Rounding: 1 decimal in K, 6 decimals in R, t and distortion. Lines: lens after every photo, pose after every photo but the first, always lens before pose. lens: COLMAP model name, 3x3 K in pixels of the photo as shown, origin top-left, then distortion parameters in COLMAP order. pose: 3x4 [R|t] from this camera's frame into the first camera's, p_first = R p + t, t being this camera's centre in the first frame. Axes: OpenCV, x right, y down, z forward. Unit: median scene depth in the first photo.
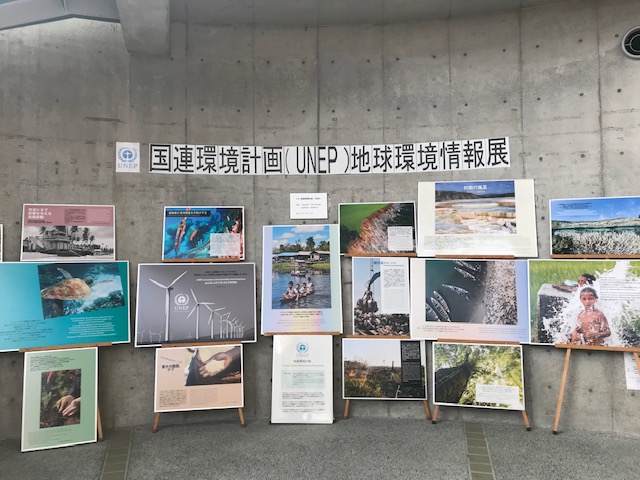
lens RADIAL K [[526.0, 0, 316.1], [0, 526.0, 238.1], [0, 0, 1]] dist [0.042936, -0.051781]
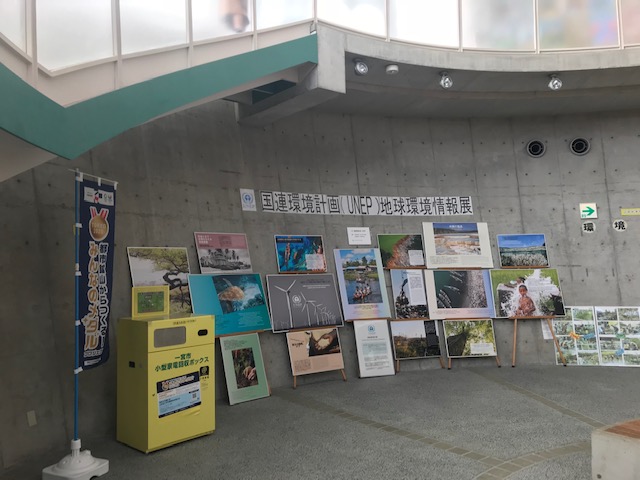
lens RADIAL K [[519.6, 0, 316.8], [0, 519.6, 238.8], [0, 0, 1]] dist [0.054450, -0.070661]
pose [[0.928053, 0.012018, 0.372254, -0.697168], [0.004380, 0.999058, -0.043174, 0.010579], [-0.372422, 0.041698, 0.927126, -0.340264]]
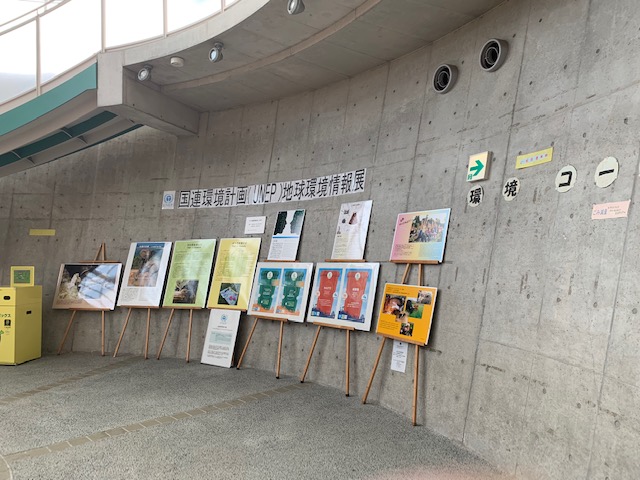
lens RADIAL K [[492.7, 0, 309.2], [0, 492.7, 232.9], [0, 0, 1]] dist [0.109474, -0.171679]
pose [[0.822008, -0.017378, -0.569210, 0.927163], [0.002699, 0.999642, -0.026621, -0.002517], [0.569469, 0.020346, 0.821761, -0.058165]]
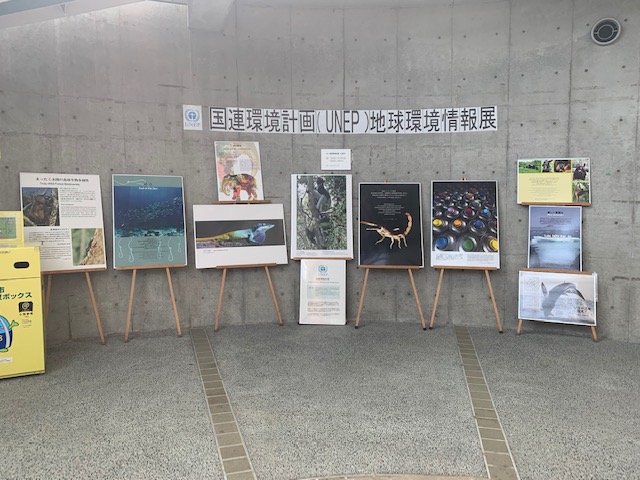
lens RADIAL K [[487.2, 0, 315.3], [0, 487.2, 235.9], [0, 0, 1]] dist [0.029921, -0.032828]
pose [[0.999740, 0.012081, 0.019313, -0.085890], [-0.013955, 0.994887, 0.100027, 0.004954], [-0.018006, -0.100271, 0.994797, -0.178168]]
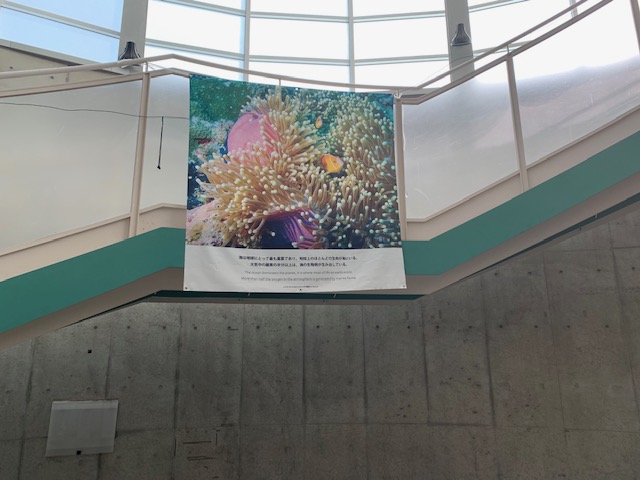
lens RADIAL K [[487.2, 0, 315.3], [0, 487.2, 235.9], [0, 0, 1]] dist [0.029921, -0.032828]
pose [[0.410588, -0.178876, -0.894103, -0.184975], [0.007315, 0.981184, -0.192939, -0.016543], [0.911791, 0.072678, 0.404171, -0.205633]]
